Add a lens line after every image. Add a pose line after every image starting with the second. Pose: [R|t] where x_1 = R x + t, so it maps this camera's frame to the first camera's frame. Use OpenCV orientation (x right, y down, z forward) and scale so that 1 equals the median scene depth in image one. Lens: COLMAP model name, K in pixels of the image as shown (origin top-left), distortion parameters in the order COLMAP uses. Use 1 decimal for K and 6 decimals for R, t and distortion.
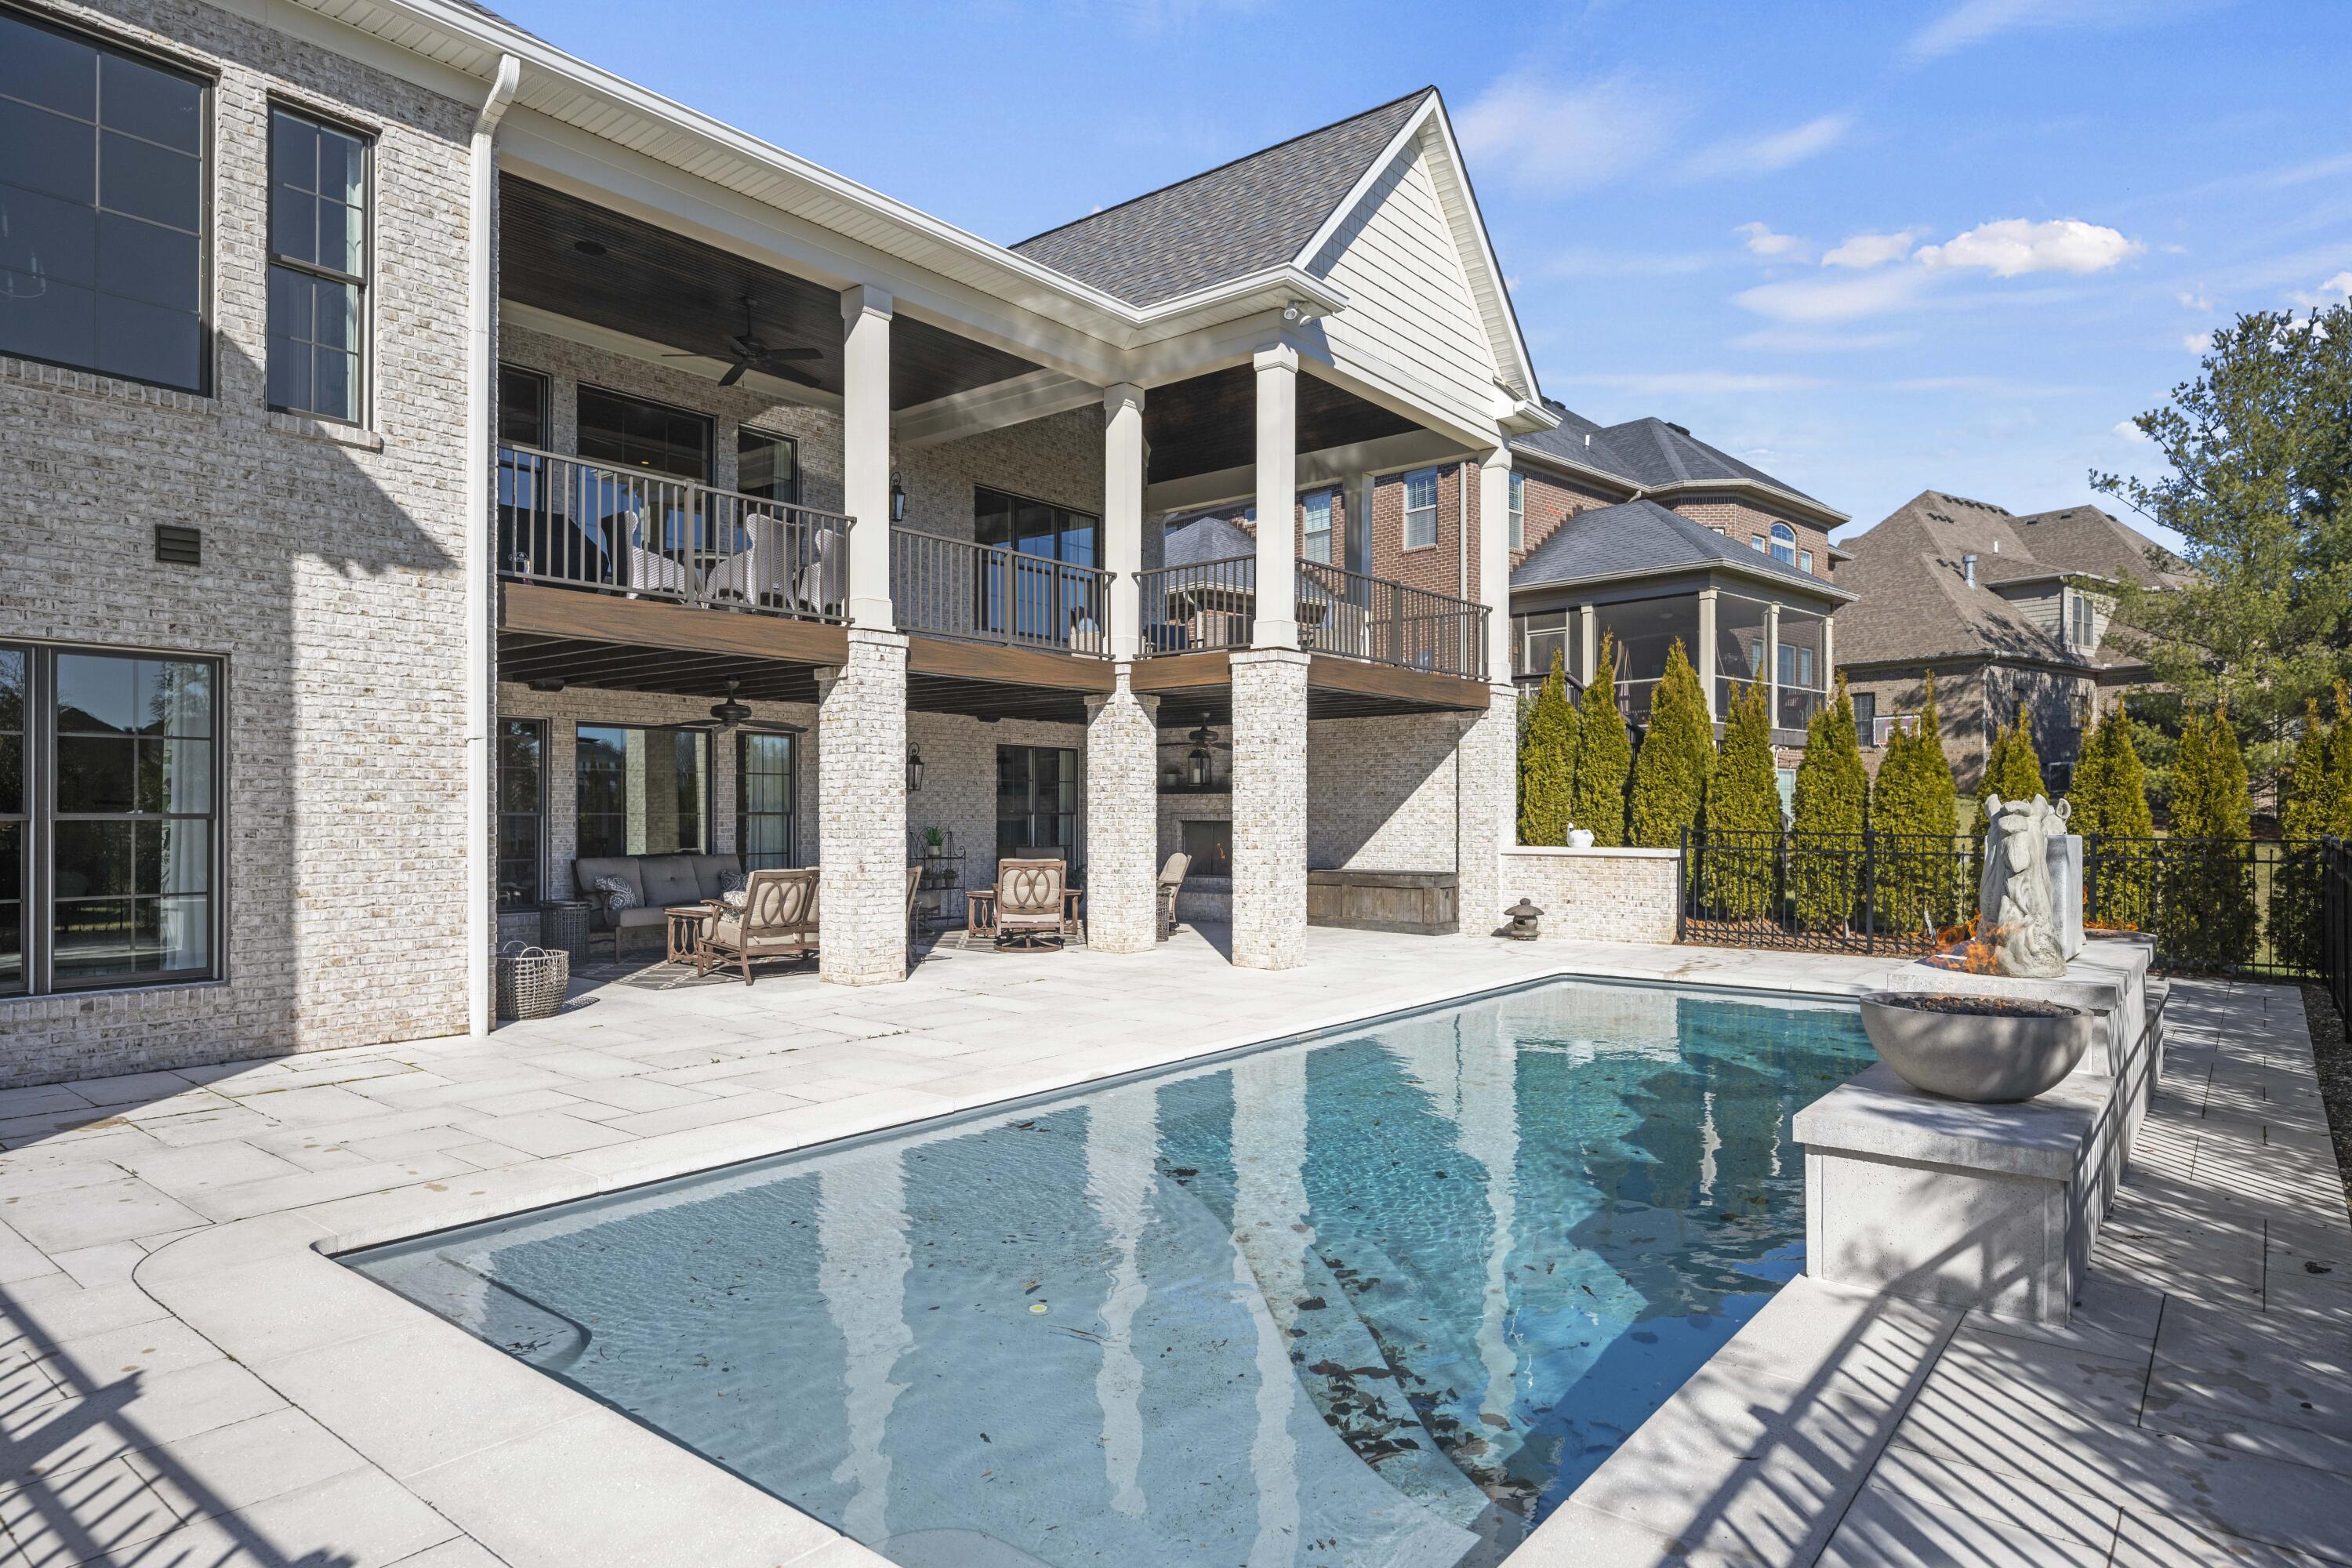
lens RADIAL K [[1347.3, 0, 1147.3], [0, 1347.3, 827.0], [0, 0, 1]] dist [0.006124, 0.001199]
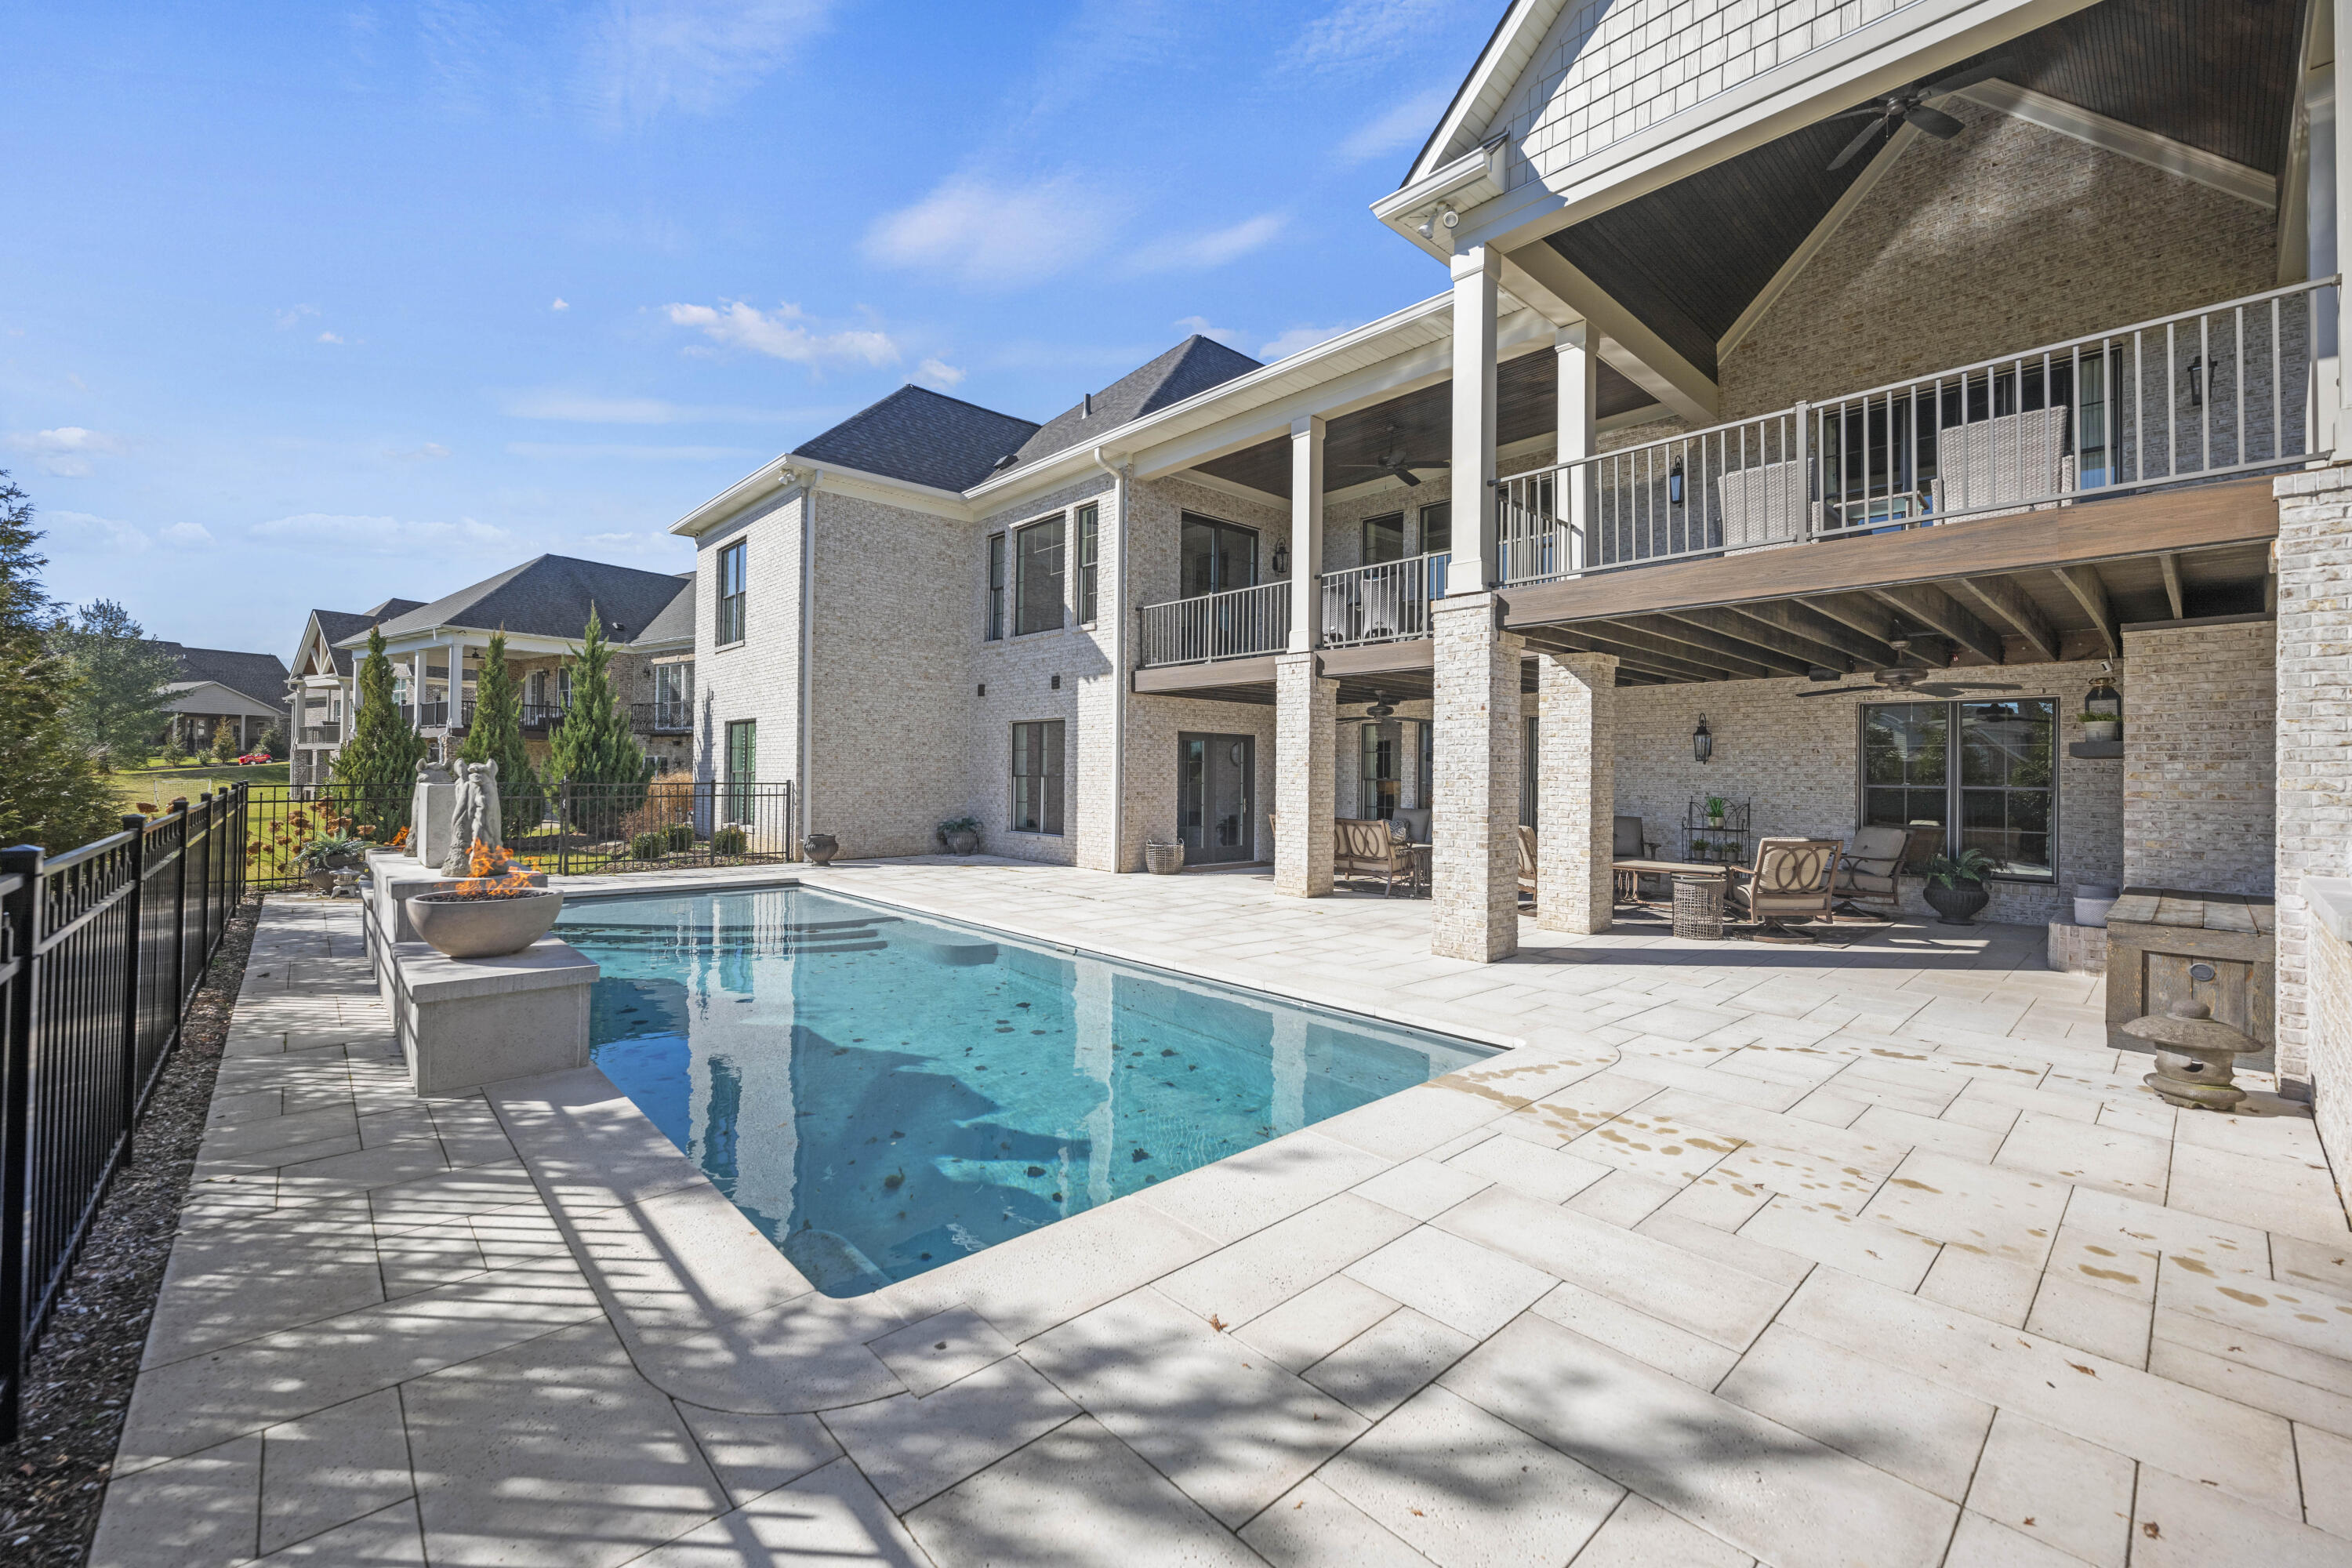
lens RADIAL K [[921.6, 0, 1176.0], [0, 921.6, 784.0], [0, 0, 1]] dist [-0.028180, -0.000038]
pose [[-0.119538, 0.008837, -0.992790, 0.660026], [-0.021664, 0.999699, 0.011507, -0.011244], [0.992593, 0.022884, -0.119310, 0.819763]]
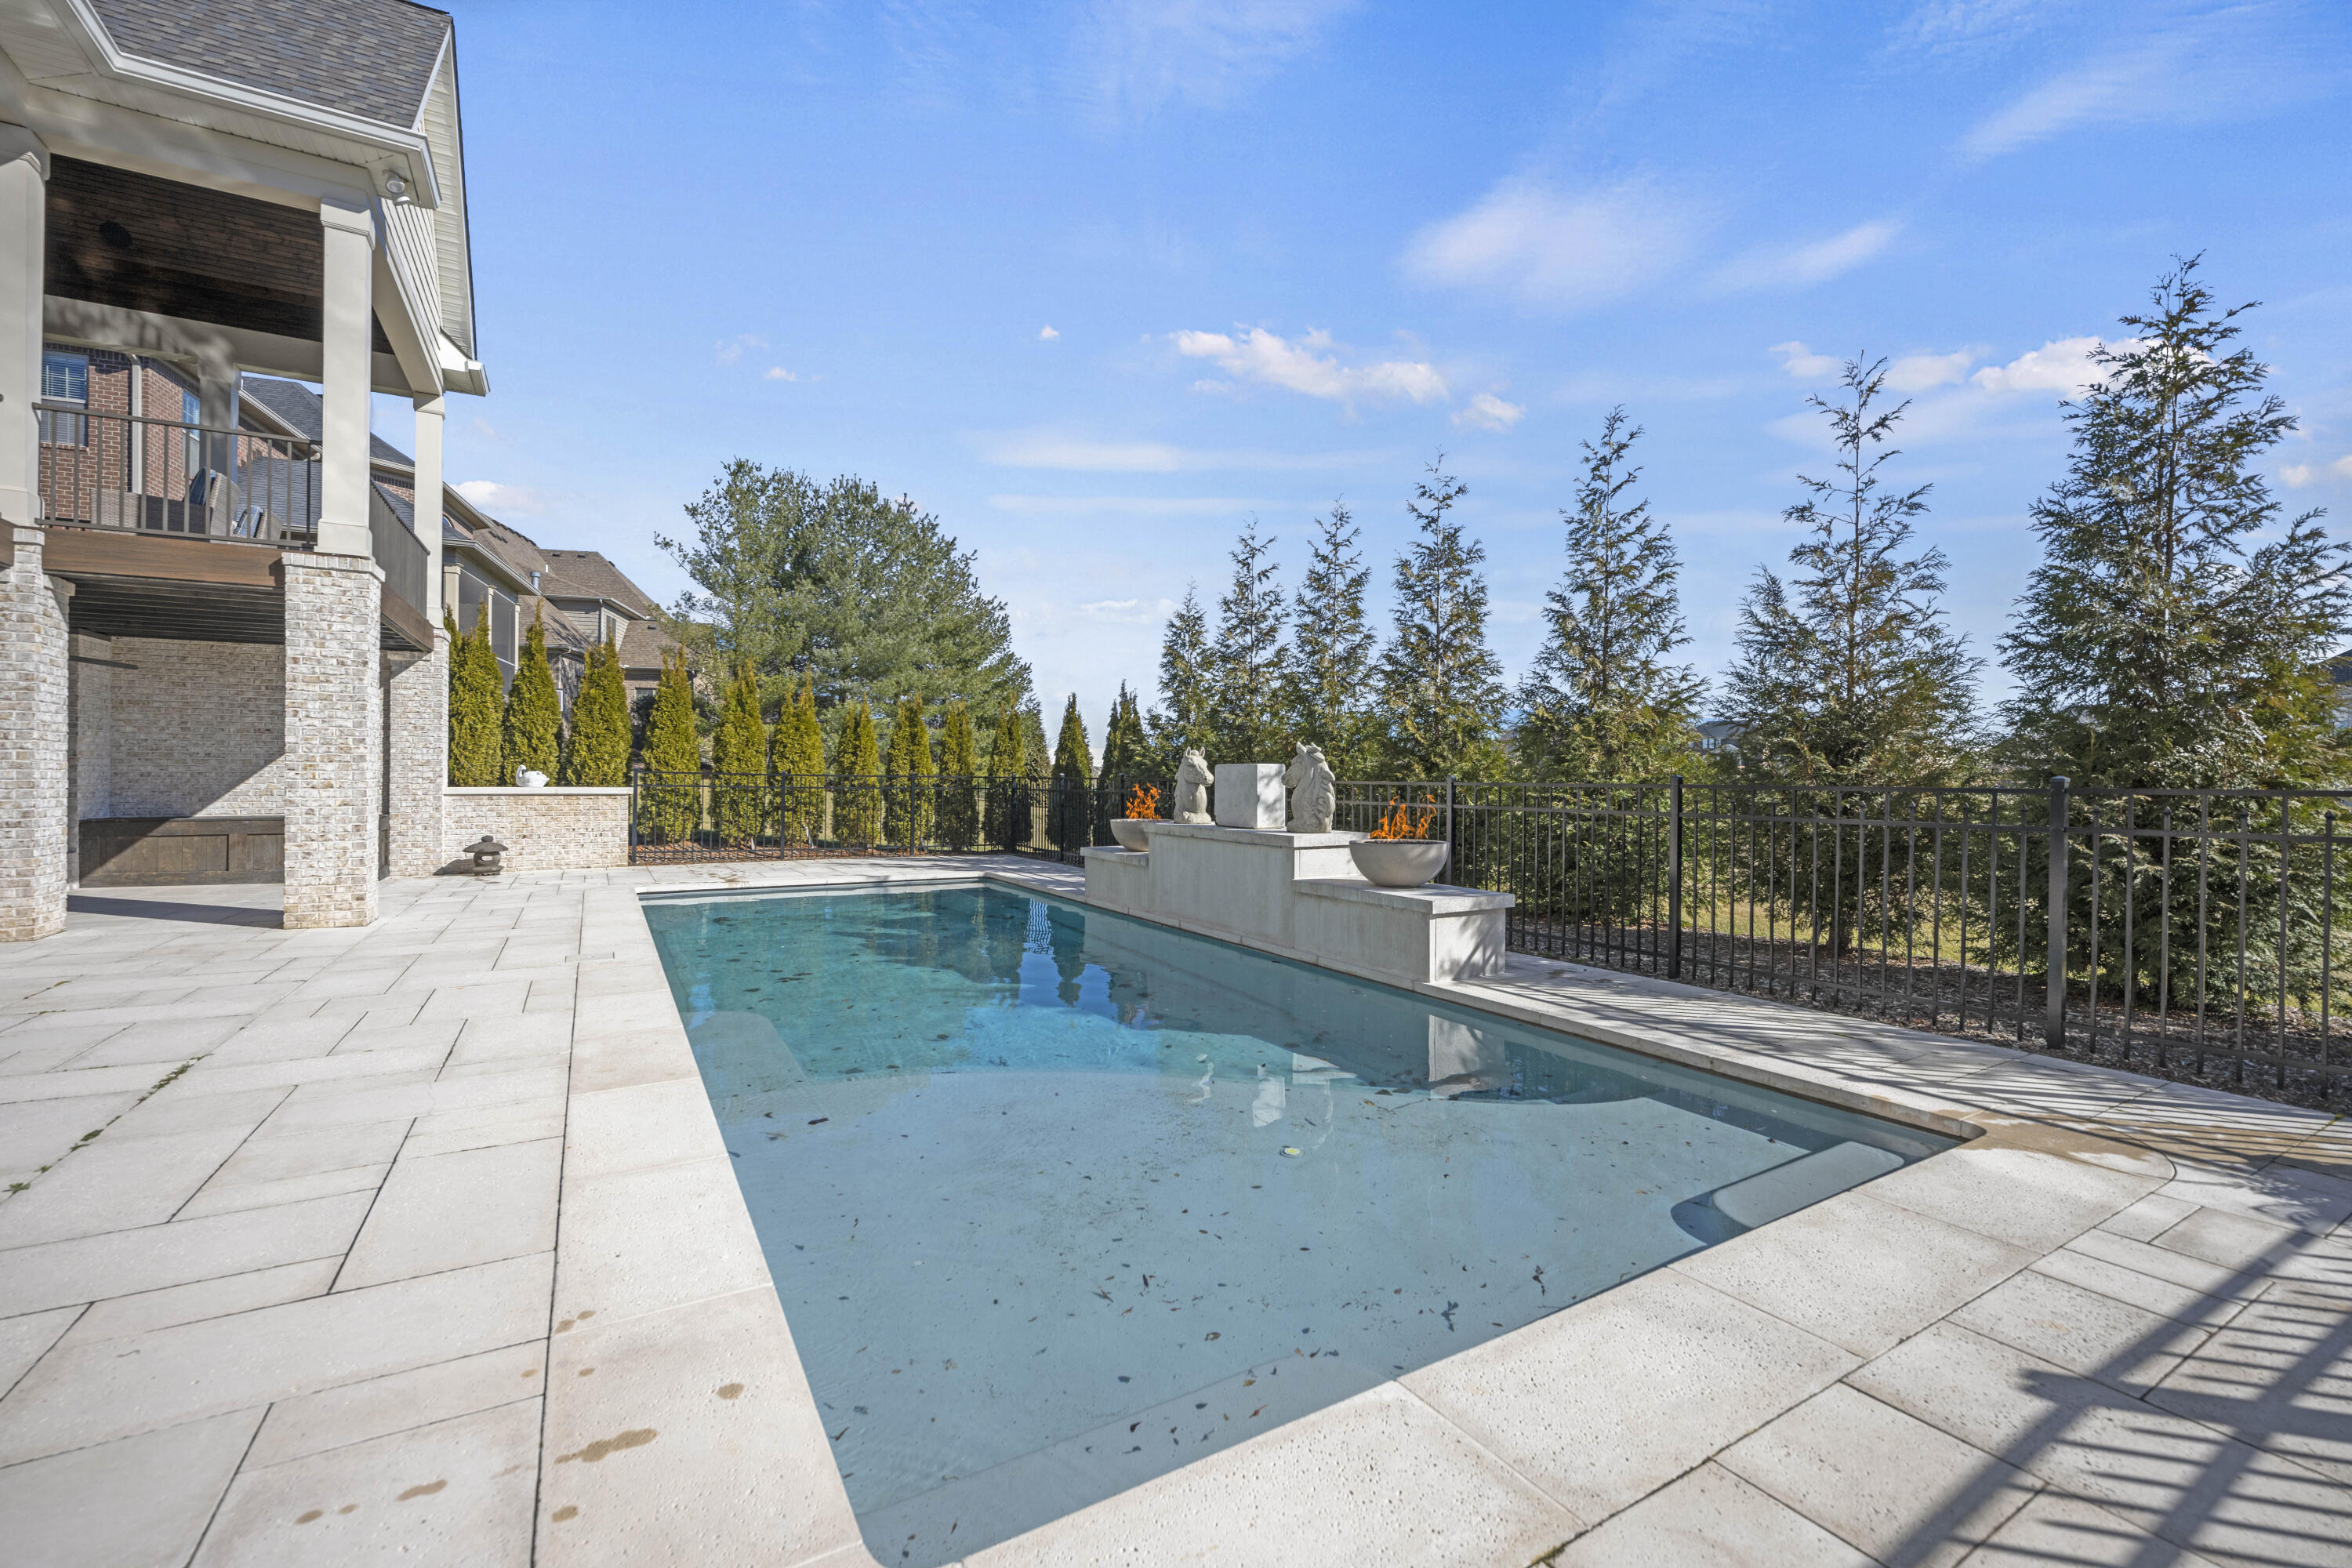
lens RADIAL K [[989.7, 0, 1176.0], [0, 989.7, 784.0], [0, 0, 1]] dist [-0.000171, 0.000498]
pose [[0.338553, -0.006572, 0.940925, -0.300515], [0.002832, 0.999978, 0.005966, 0.010459], [-0.940943, 0.000645, 0.338564, 0.261363]]
